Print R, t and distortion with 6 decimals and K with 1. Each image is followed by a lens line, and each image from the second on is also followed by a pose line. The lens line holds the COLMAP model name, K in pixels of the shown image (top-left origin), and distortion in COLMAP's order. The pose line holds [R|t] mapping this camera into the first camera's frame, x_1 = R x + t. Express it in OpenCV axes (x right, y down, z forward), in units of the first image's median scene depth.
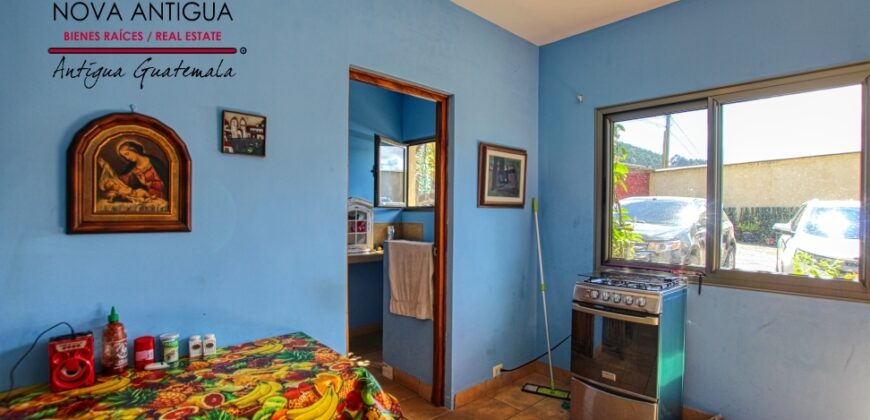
lens RADIAL K [[408.2, 0, 435.0], [0, 408.2, 210.0], [0, 0, 1]] dist [-0.002734, -0.000547]
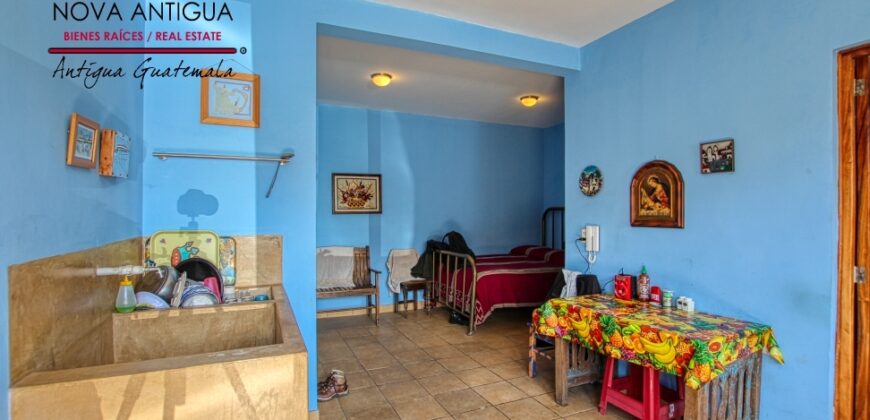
lens RADIAL K [[408.2, 0, 435.0], [0, 408.2, 210.0], [0, 0, 1]] dist [-0.002734, -0.000547]
pose [[-0.301080, -0.022634, -0.953330, 1.177718], [-0.009334, 0.999740, -0.020788, 0.024393], [0.953553, 0.002640, -0.301213, 0.579087]]
